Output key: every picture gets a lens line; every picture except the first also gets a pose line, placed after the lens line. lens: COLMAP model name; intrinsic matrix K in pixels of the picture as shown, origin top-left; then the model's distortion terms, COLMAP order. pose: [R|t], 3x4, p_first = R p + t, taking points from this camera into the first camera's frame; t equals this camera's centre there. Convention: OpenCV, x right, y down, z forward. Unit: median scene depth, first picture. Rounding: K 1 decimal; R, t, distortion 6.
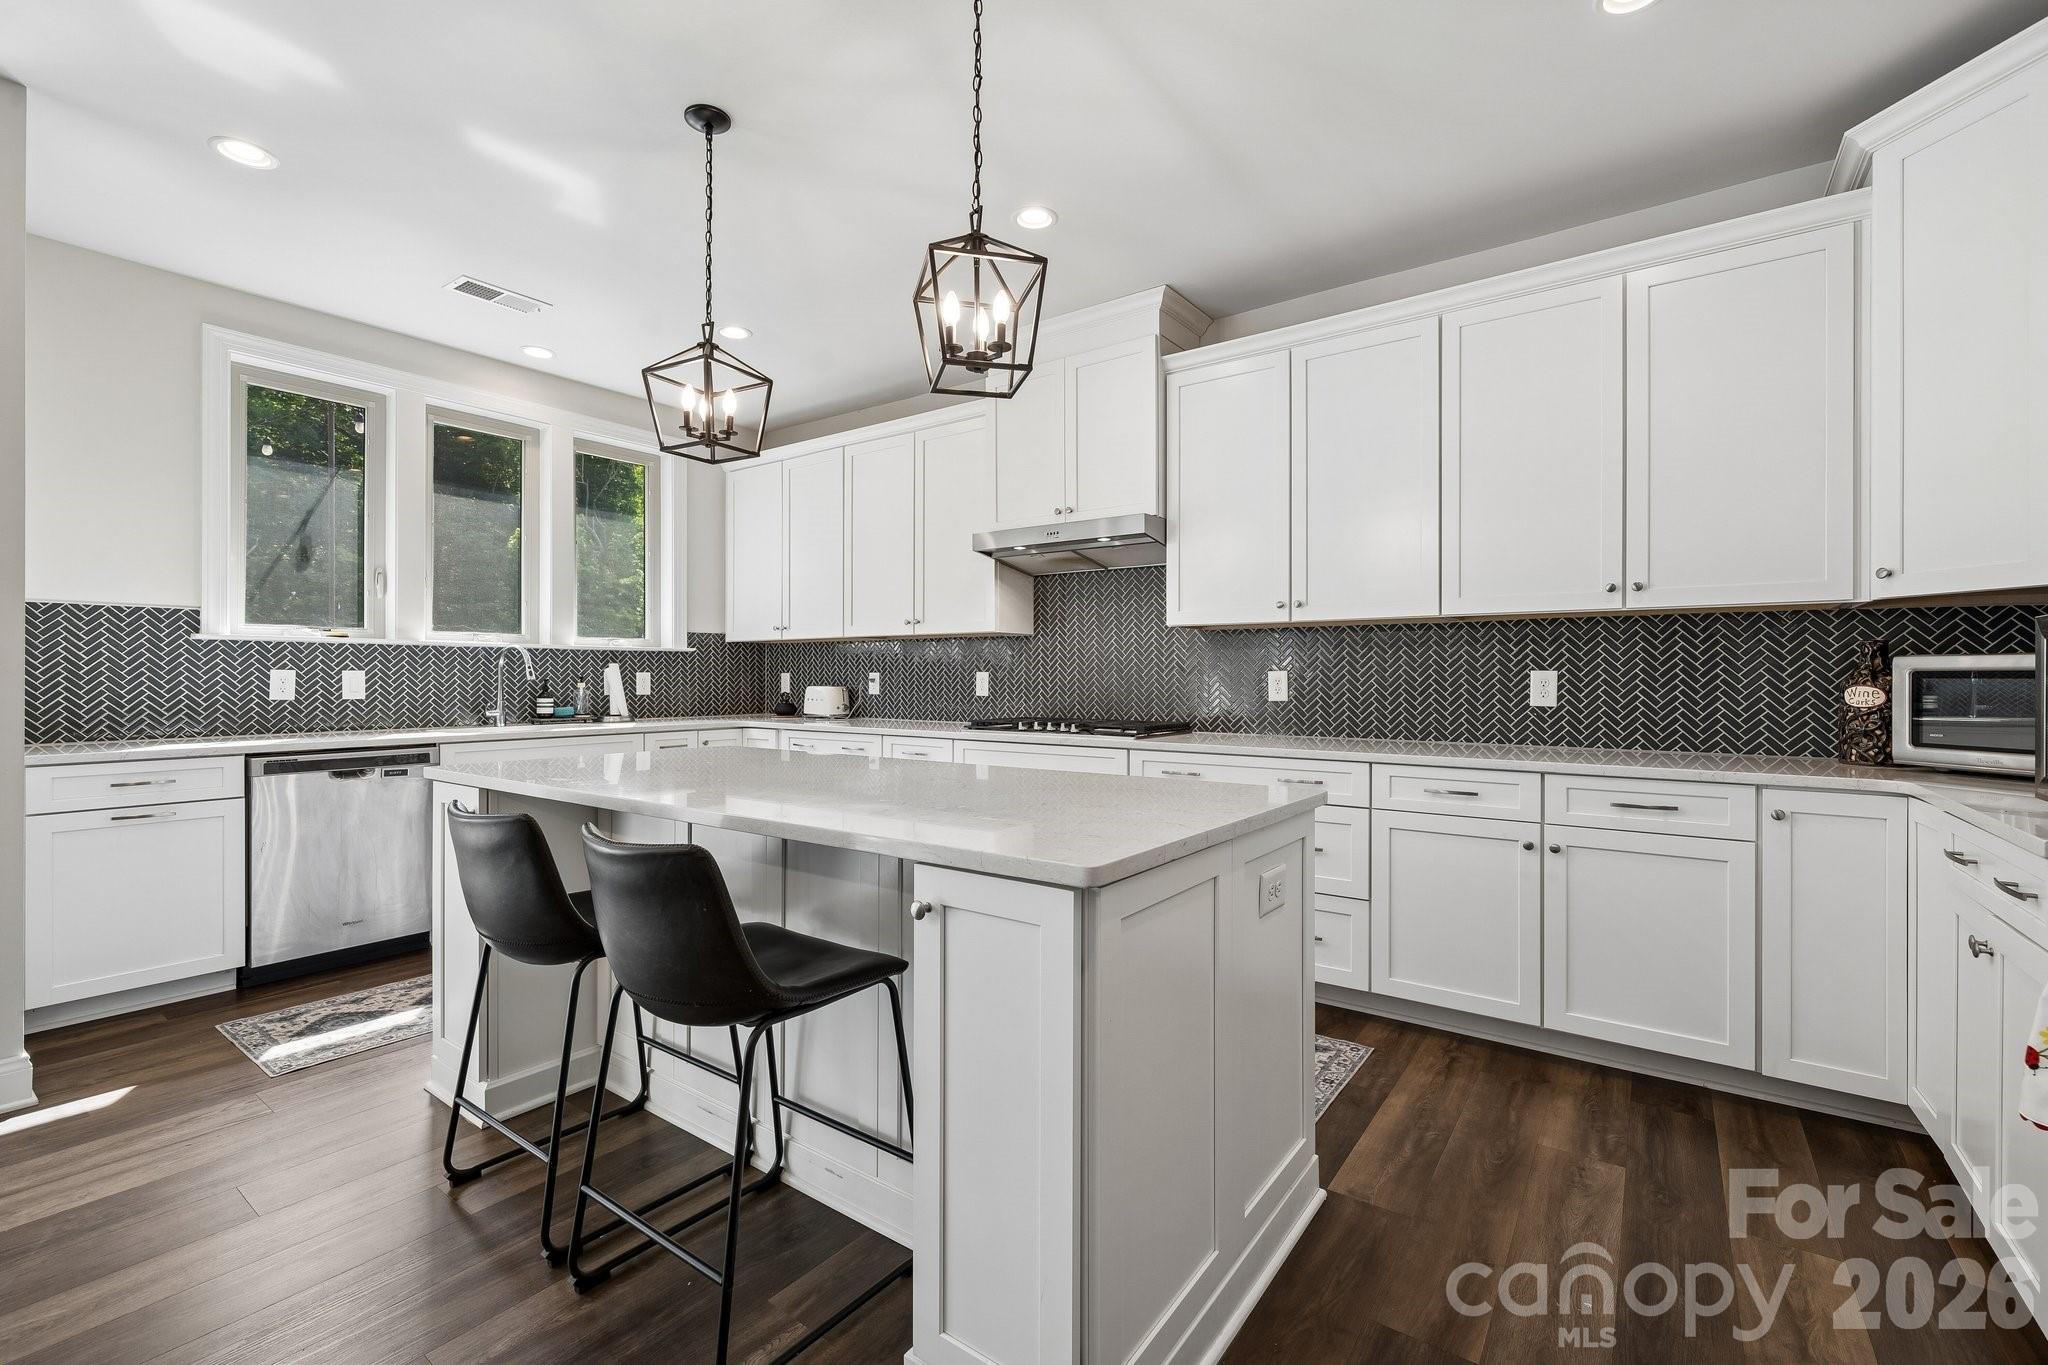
lens RADIAL K [[871.6, 0, 1025.9], [0, 871.6, 679.0], [0, 0, 1]] dist [-0.001822, 0.000399]
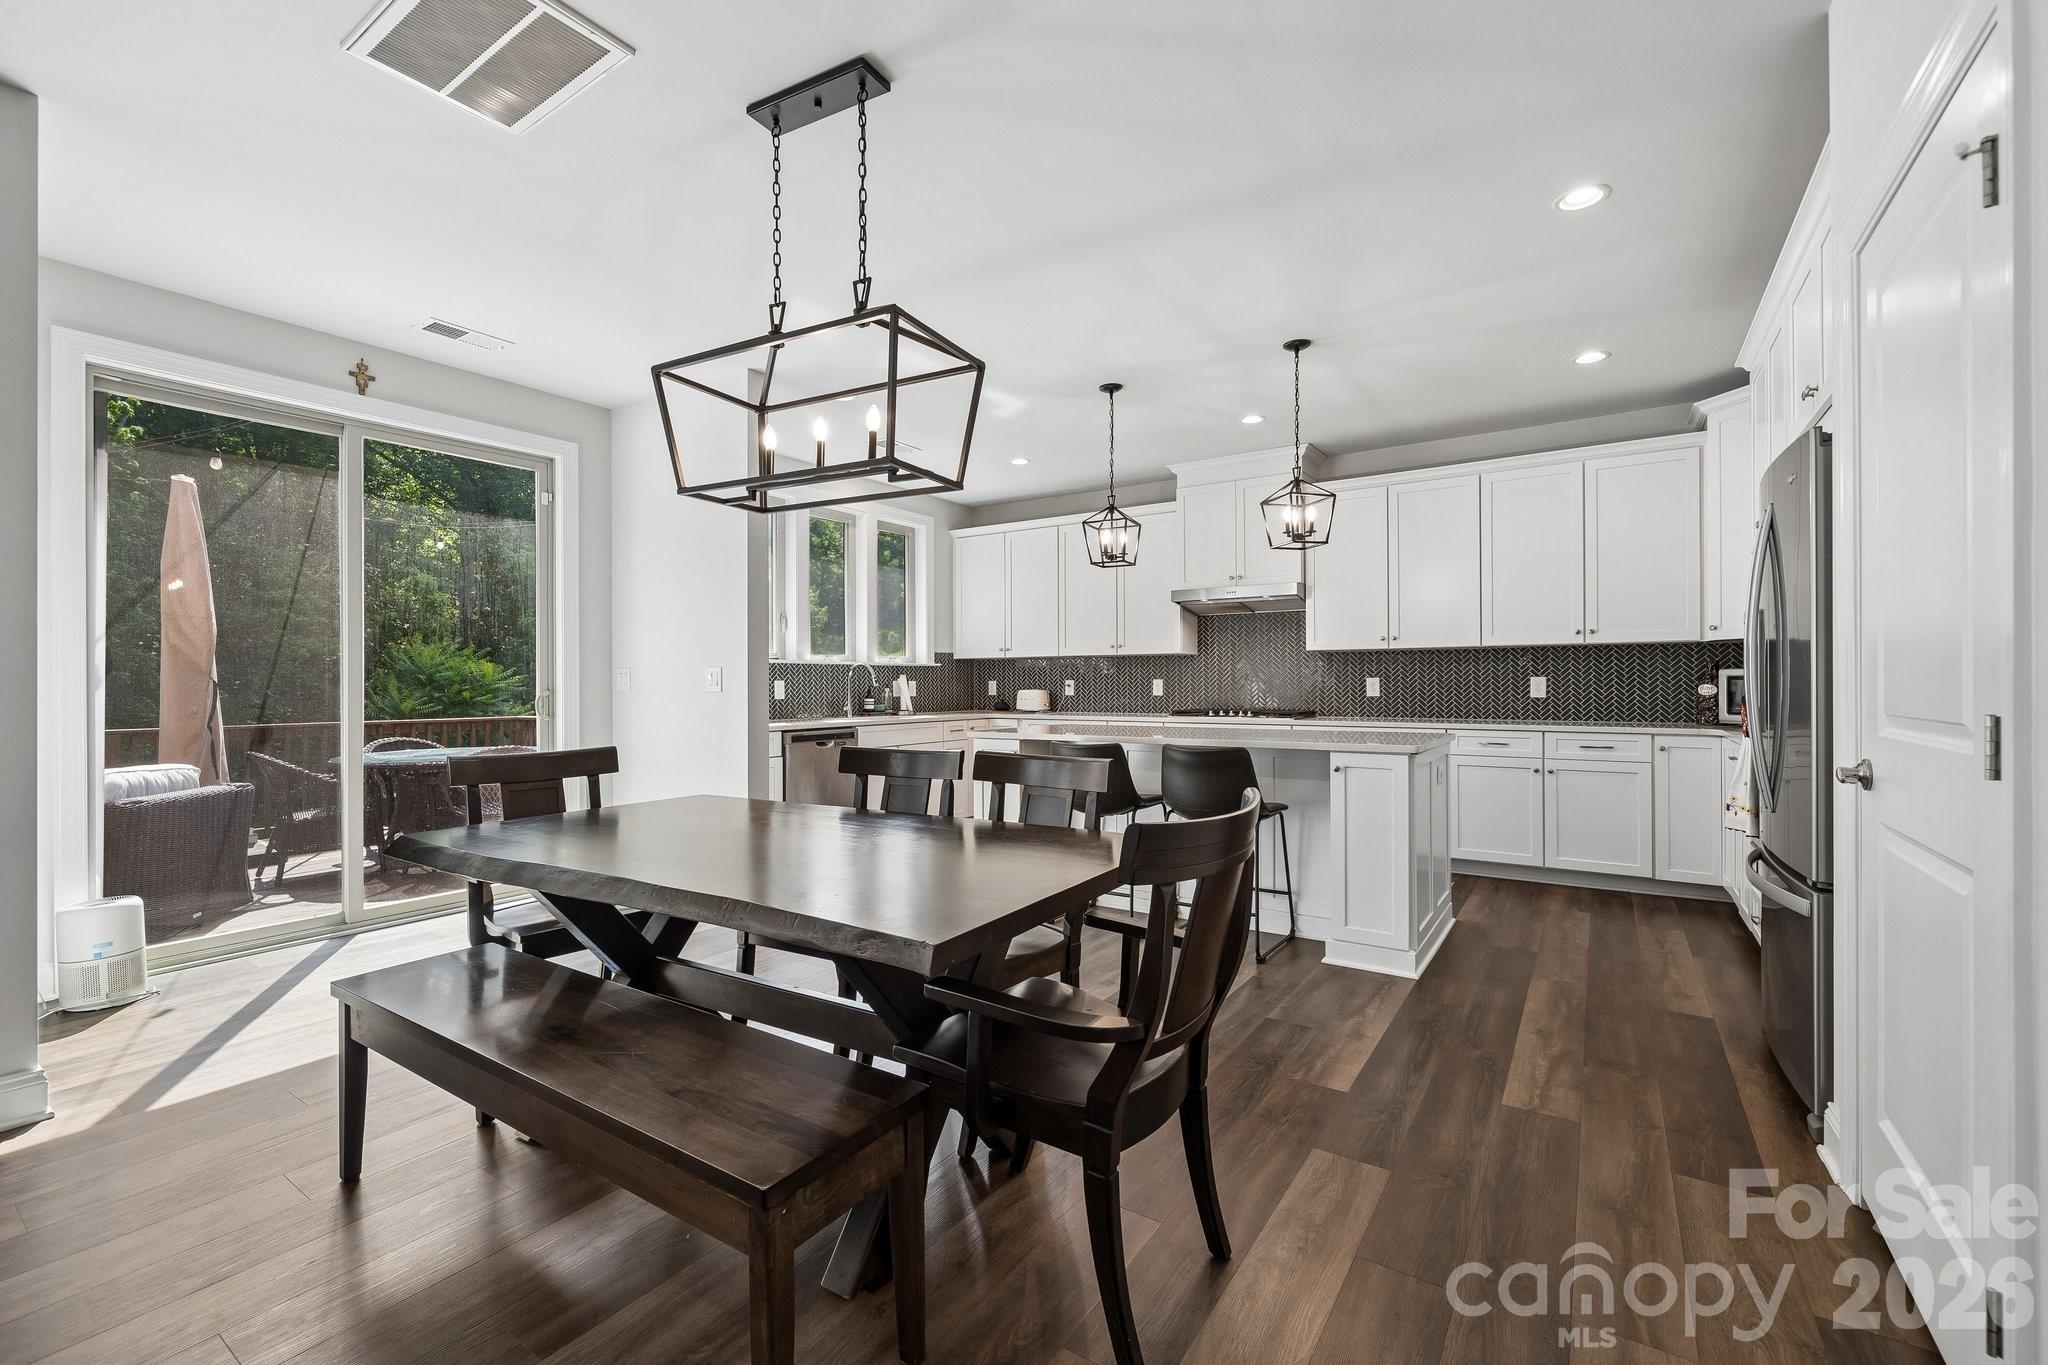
lens RADIAL K [[852.2, 0, 1024.9], [0, 852.2, 682.0], [0, 0, 1]] dist [0.000918, 0.000240]
pose [[0.999338, -0.005330, 0.035987, -0.452519], [0.005489, 0.999976, -0.004330, 0.001946], [-0.035963, 0.004524, 0.999343, -0.611839]]
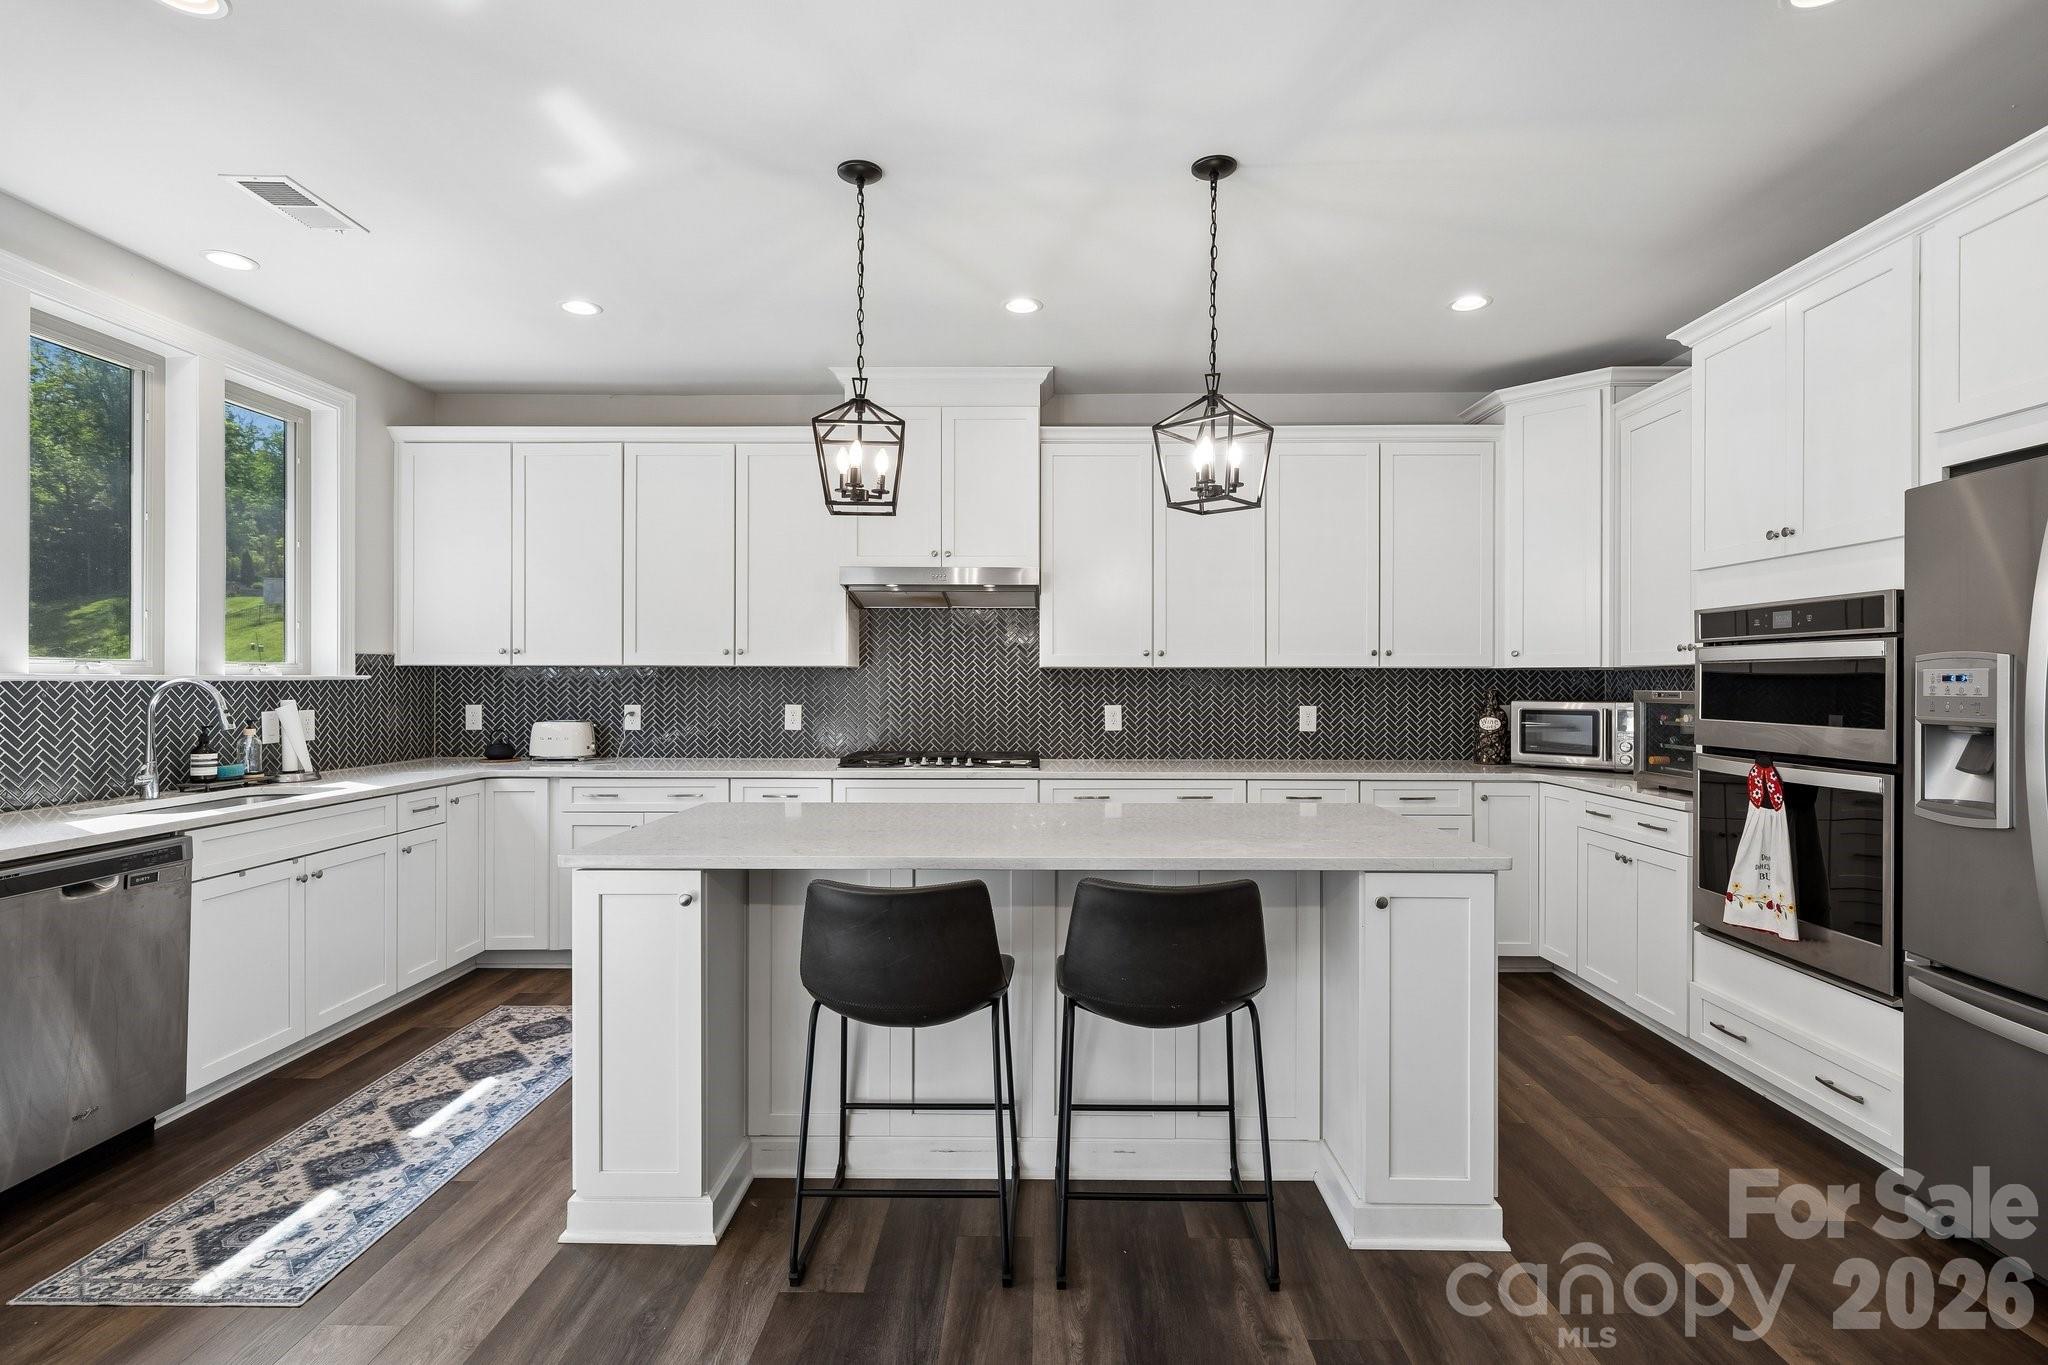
lens RADIAL K [[964.7, 0, 1027.7], [0, 964.7, 680.4], [0, 0, 1]] dist [0.004369, -0.000406]
pose [[0.817541, -0.000662, 0.575871, -0.612721], [0.001320, 0.999999, -0.000725, -0.046069], [-0.575870, 0.001353, 0.817540, -0.007858]]
